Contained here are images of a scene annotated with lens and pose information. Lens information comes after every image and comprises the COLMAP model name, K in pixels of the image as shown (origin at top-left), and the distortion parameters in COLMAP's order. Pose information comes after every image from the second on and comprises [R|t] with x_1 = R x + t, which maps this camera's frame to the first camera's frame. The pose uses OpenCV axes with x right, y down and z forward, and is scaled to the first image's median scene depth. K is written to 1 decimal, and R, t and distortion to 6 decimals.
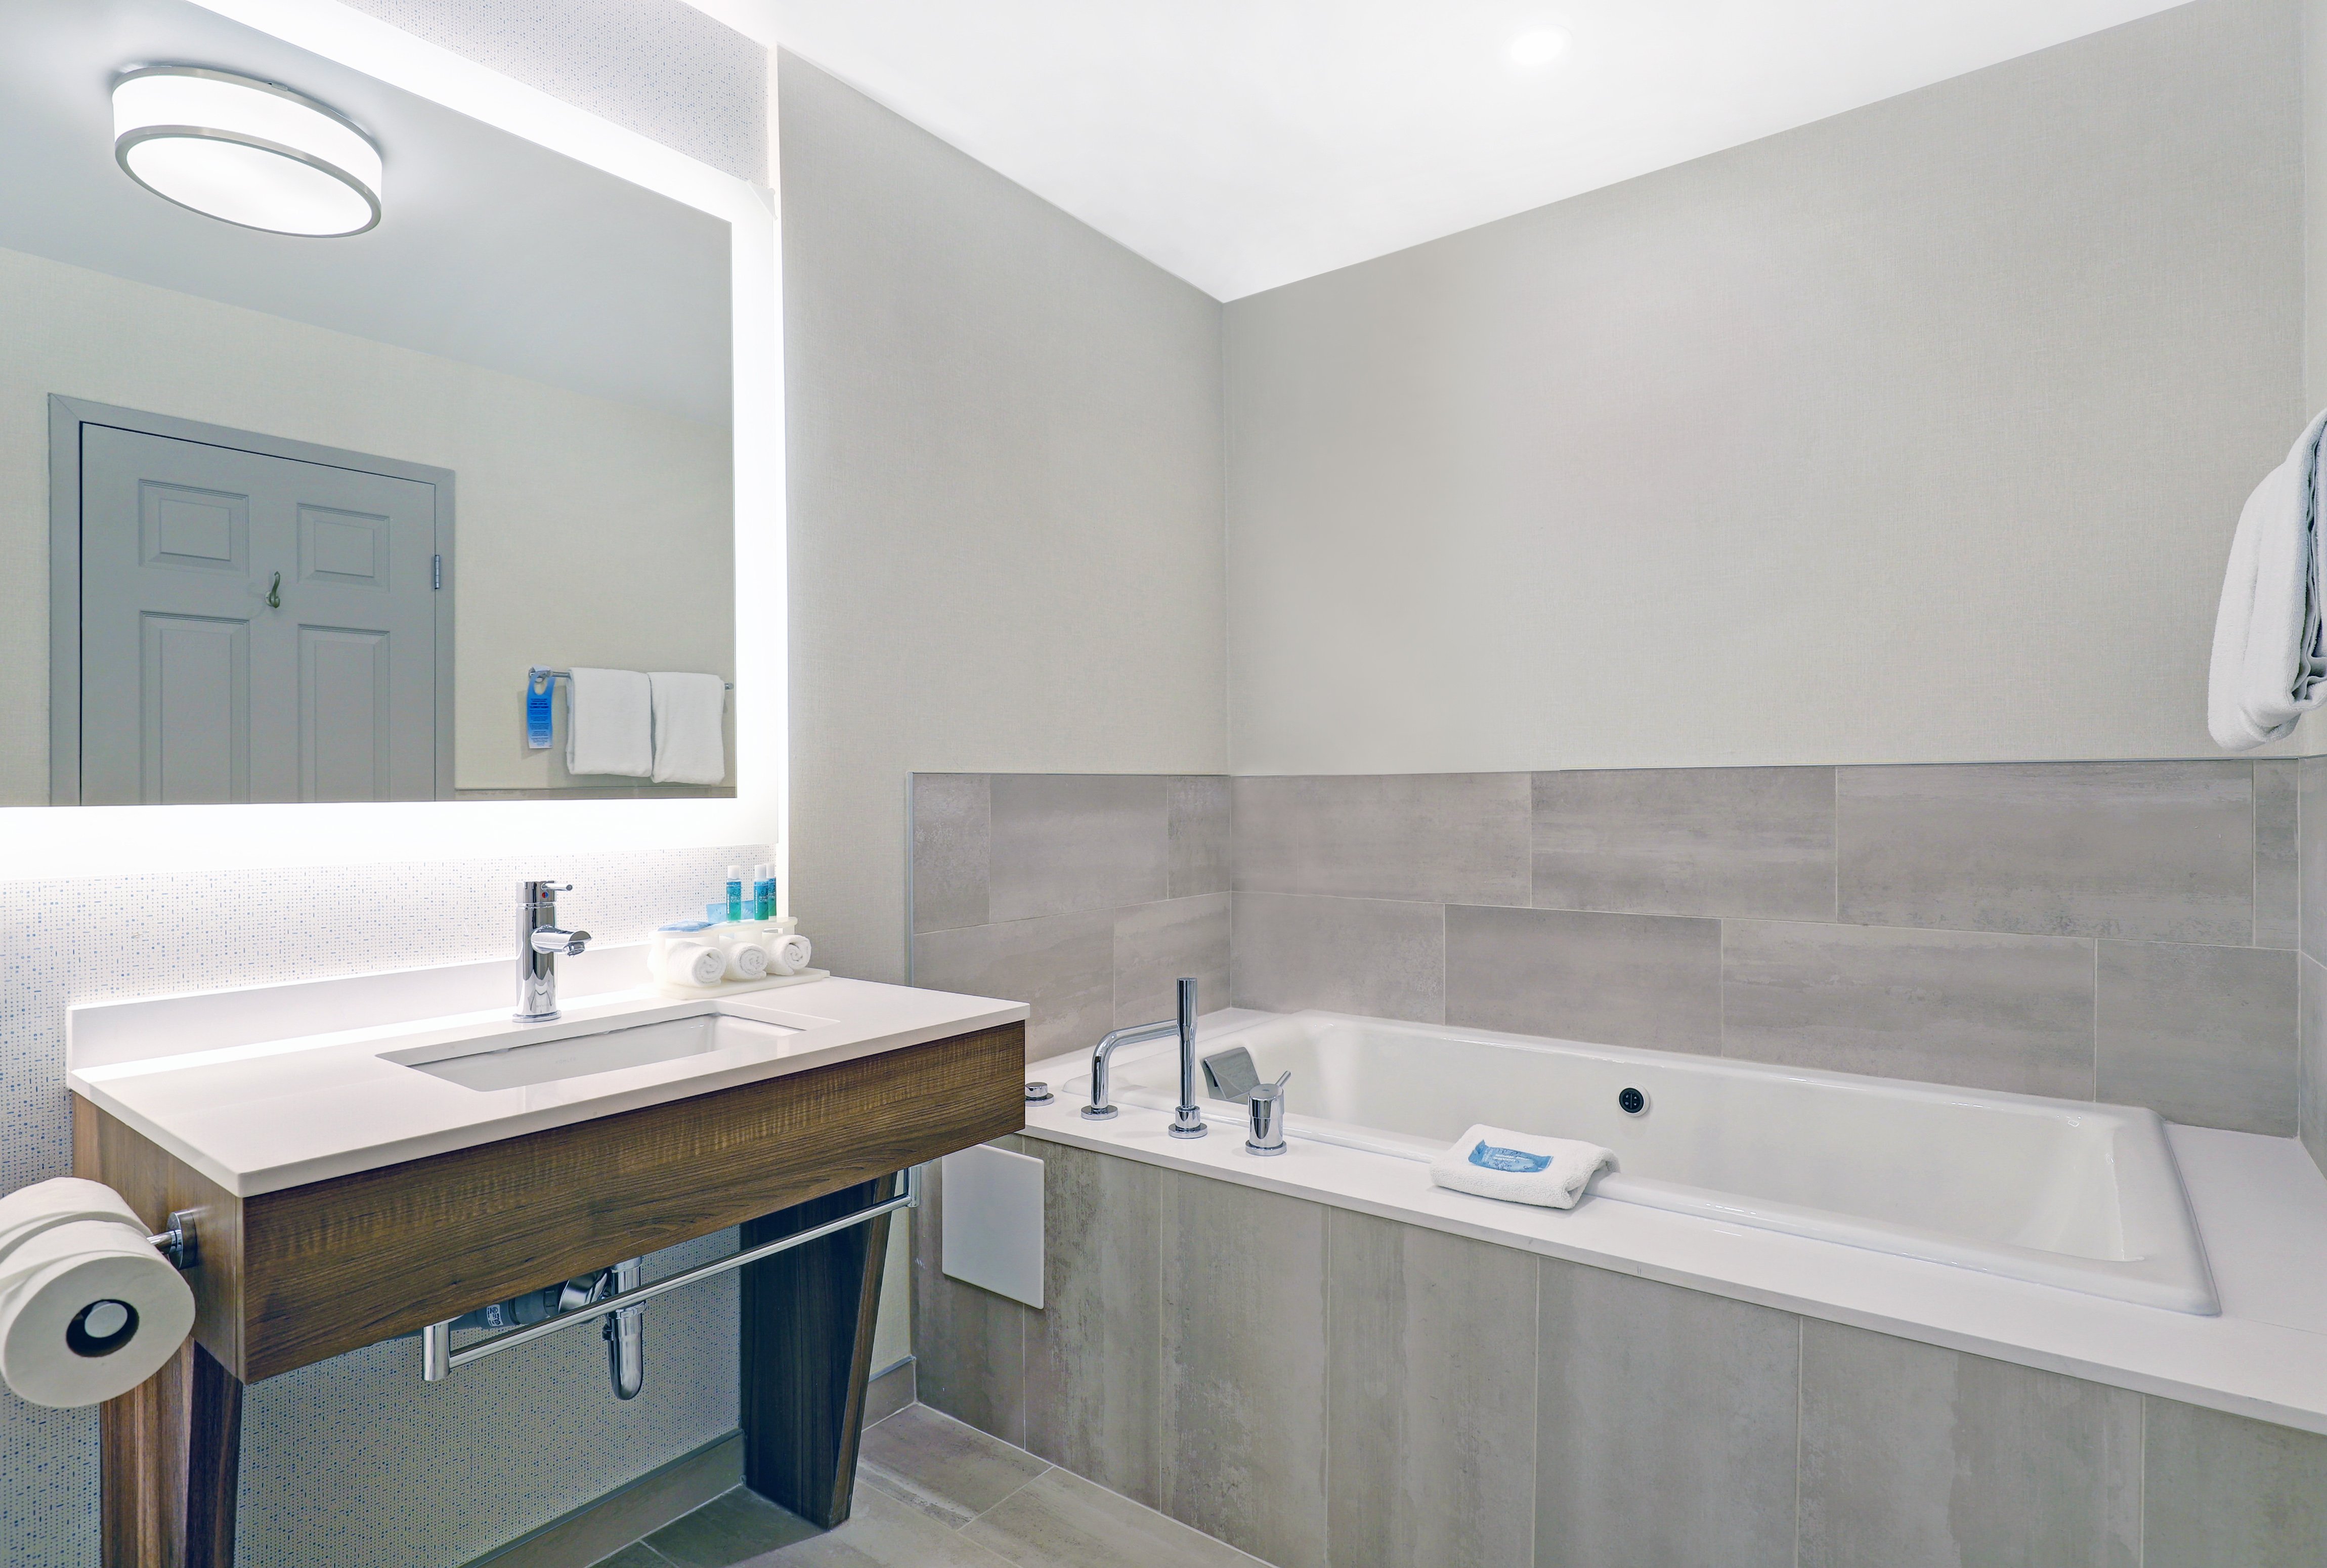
lens RADIAL K [[1132.8, 0, 1163.5], [0, 1132.8, 784.0], [0, 0, 1]] dist [-0.016330, 0.000382]
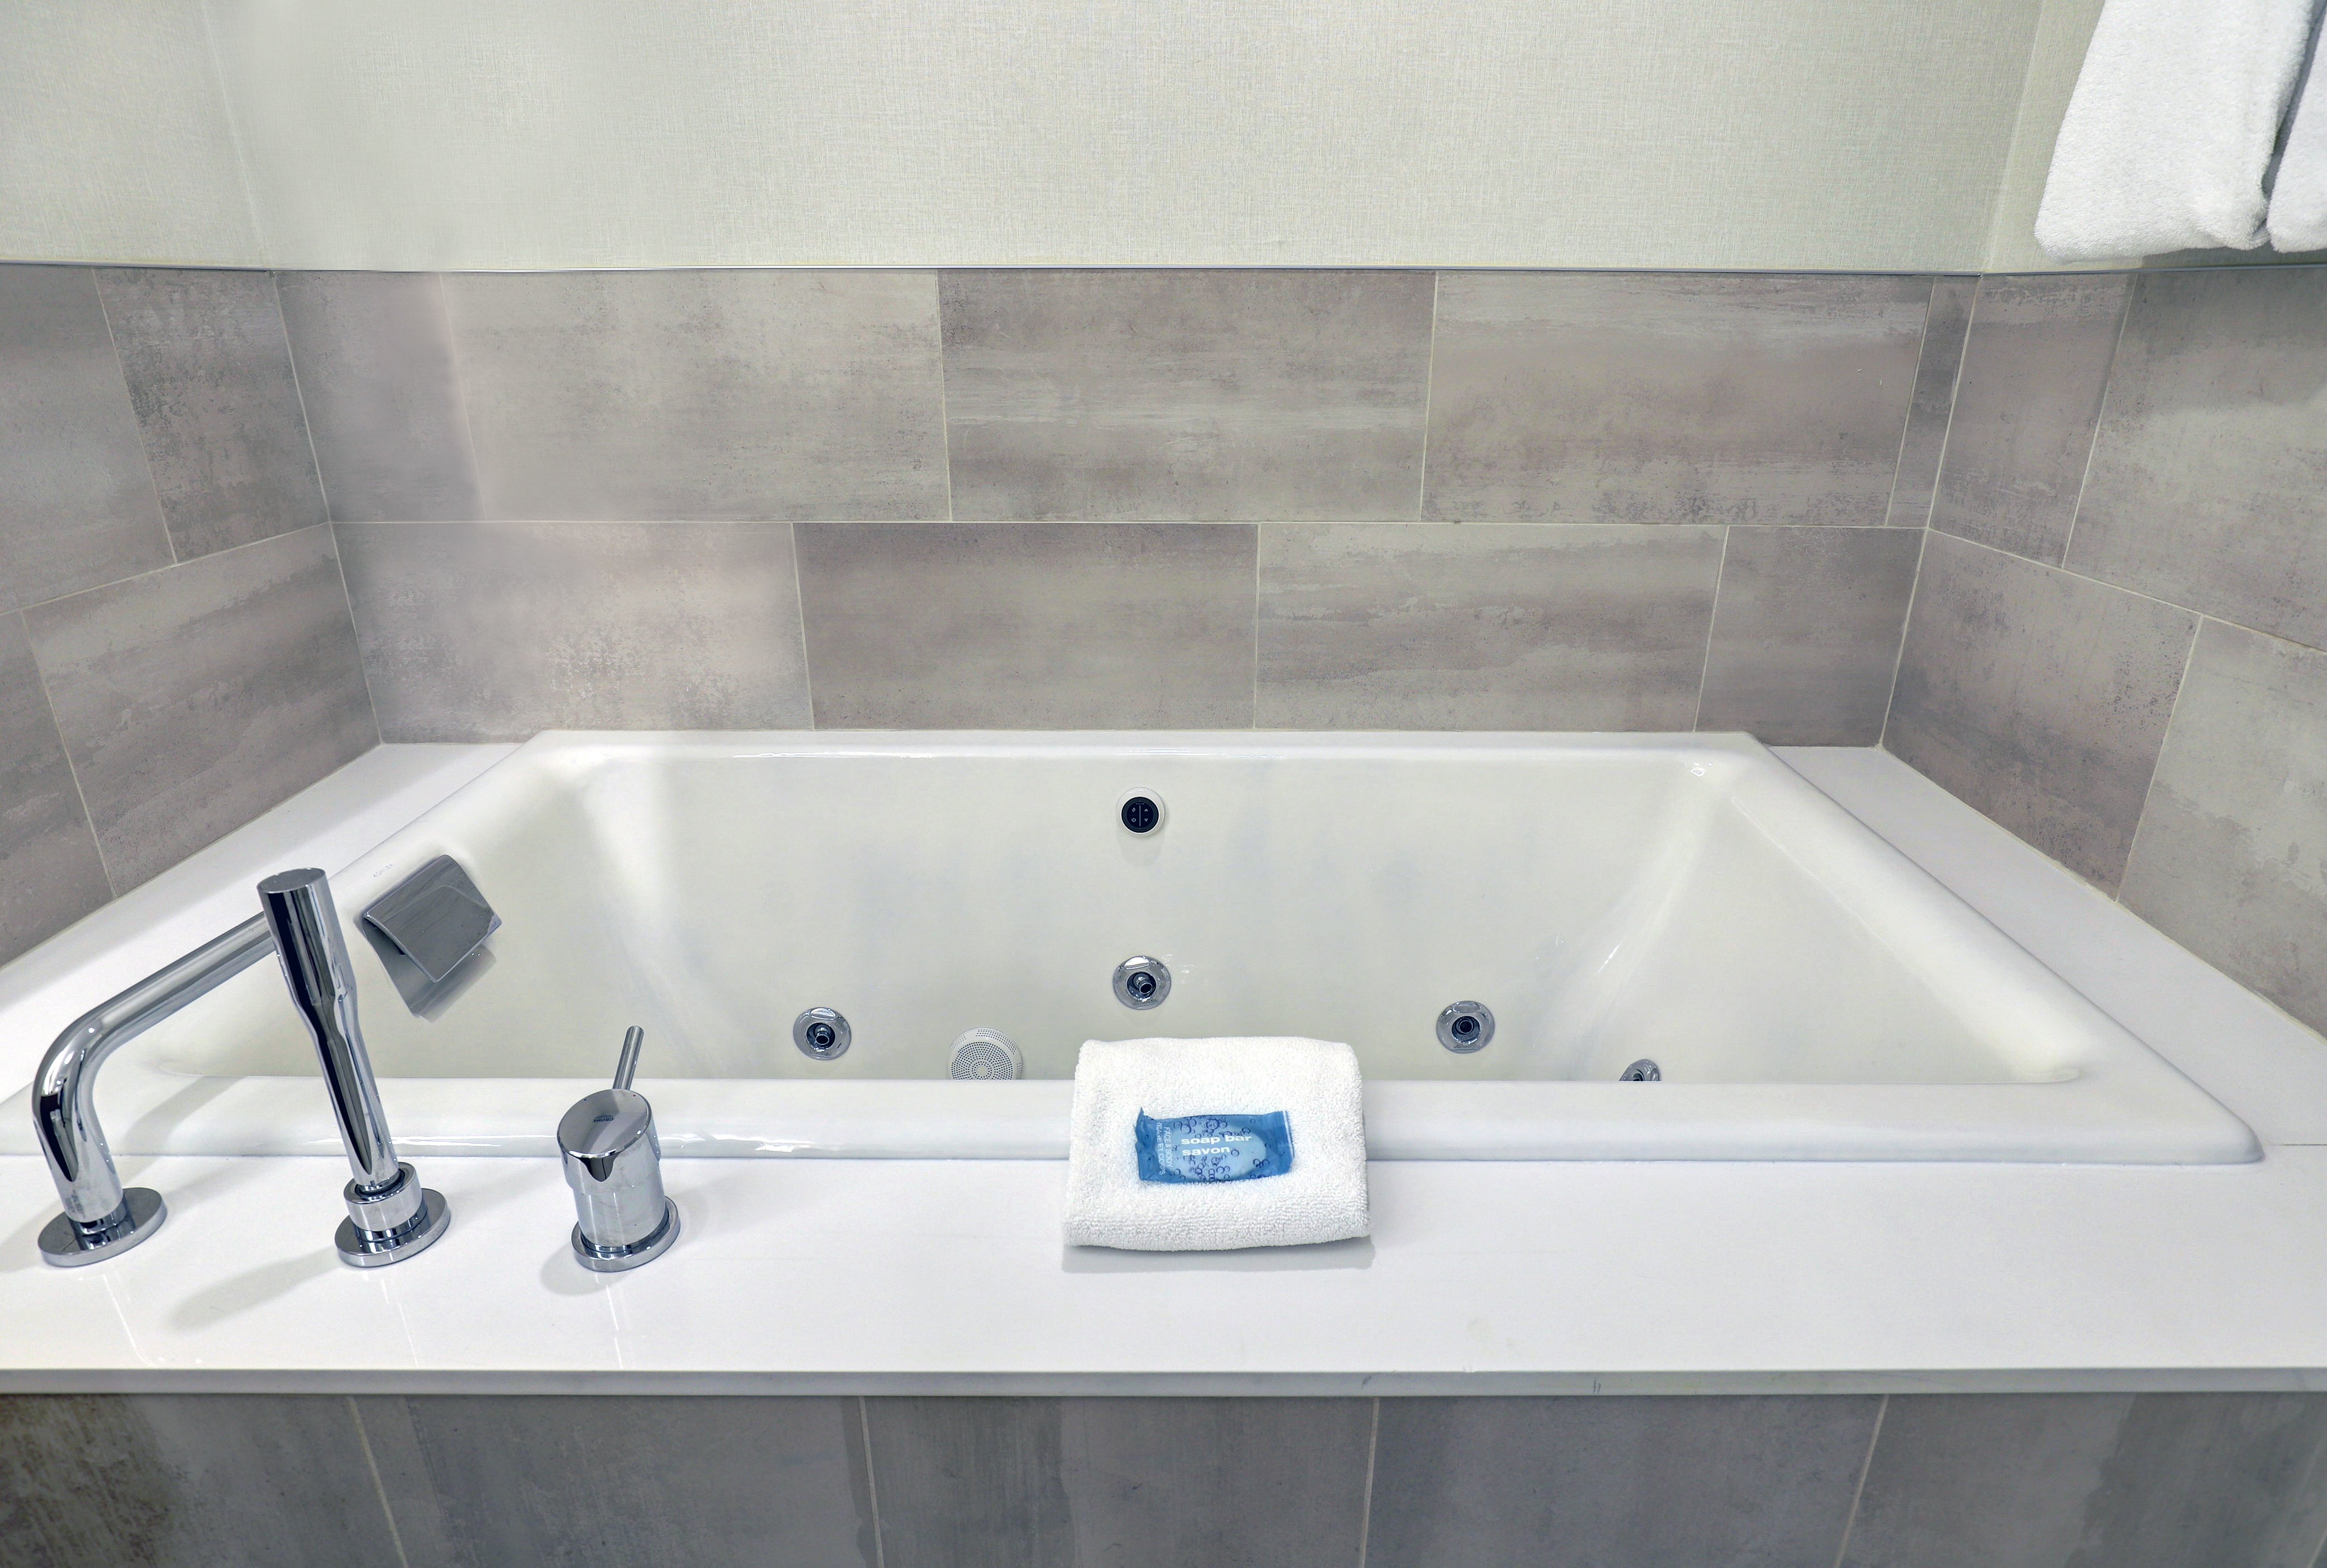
lens RADIAL K [[1166.3, 0, 1118.1], [0, 1166.3, 755.6], [0, 0, 1]] dist [-0.015470, 0.000207]
pose [[0.785357, -0.218673, 0.579135, 0.021947], [-0.011775, 0.930086, 0.367154, 0.000108], [-0.618932, -0.295166, 0.727874, 0.578403]]
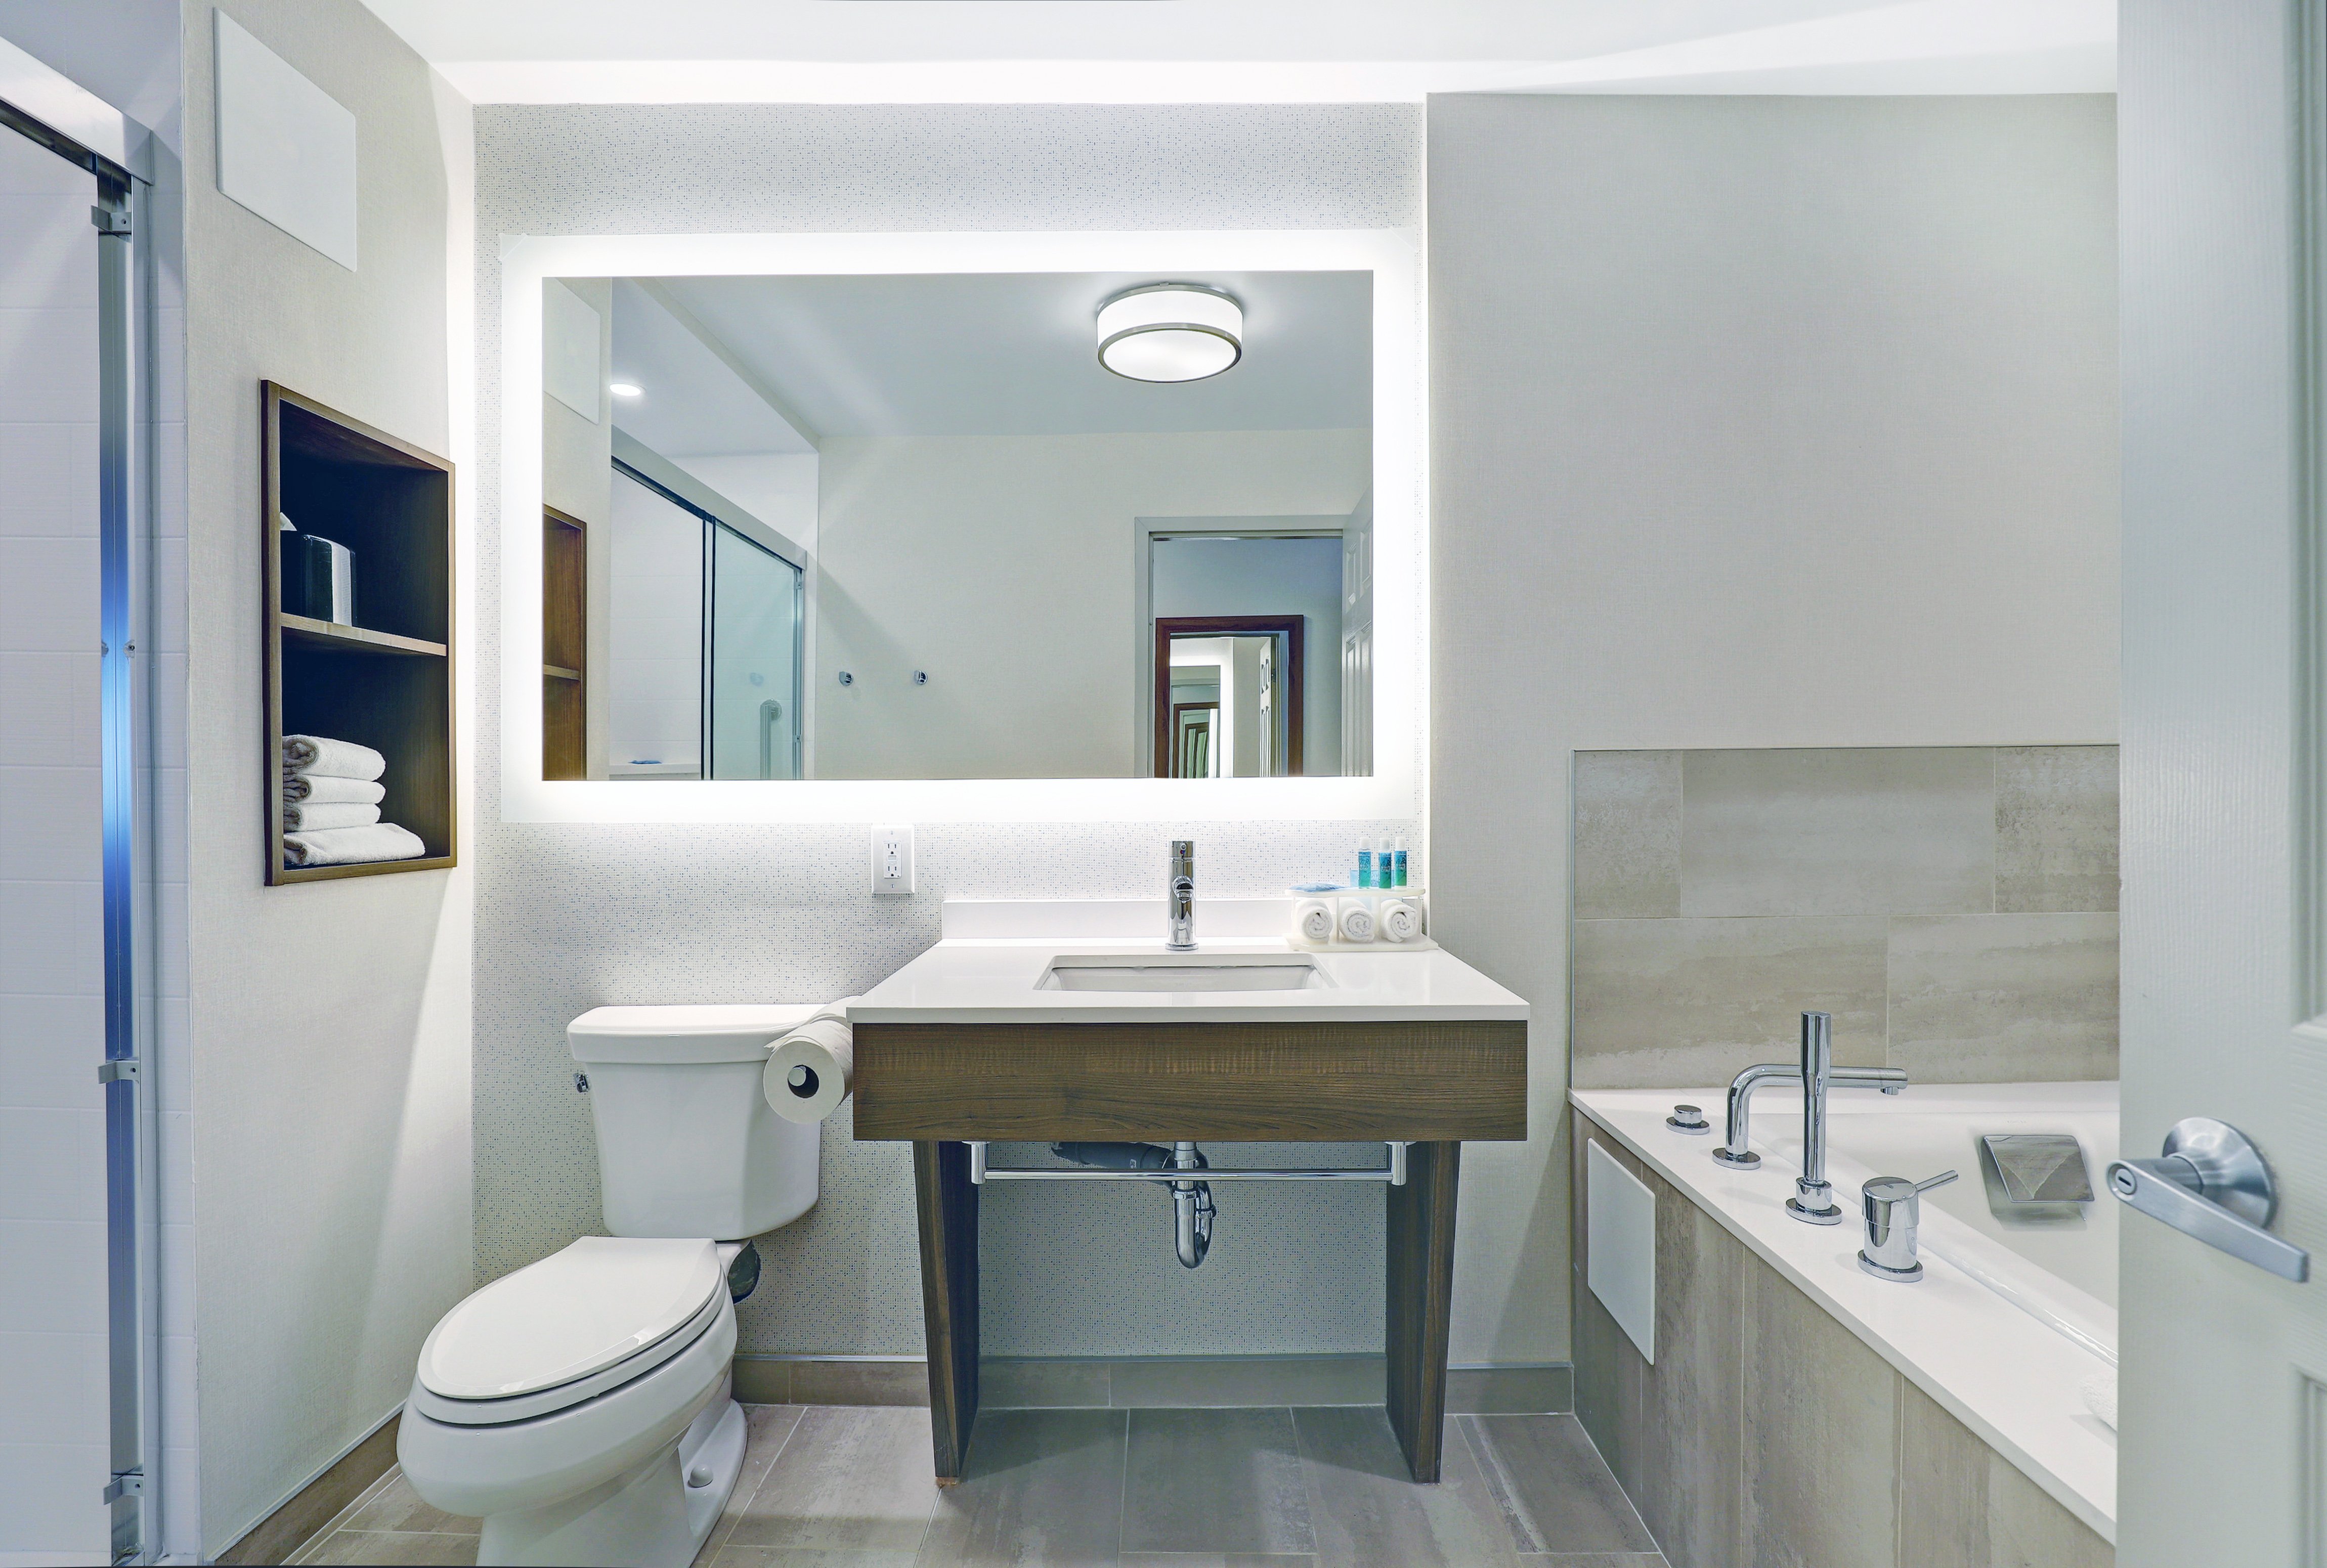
lens RADIAL K [[1066.1, 0, 1157.7], [0, 1066.1, 747.3], [0, 0, 1]] dist [-0.022993, 0.007035]
pose [[0.595730, -0.017377, -0.802997, 0.326286], [0.008211, 0.999845, -0.015545, -0.001007], [0.803143, 0.002667, 0.595781, 0.208939]]
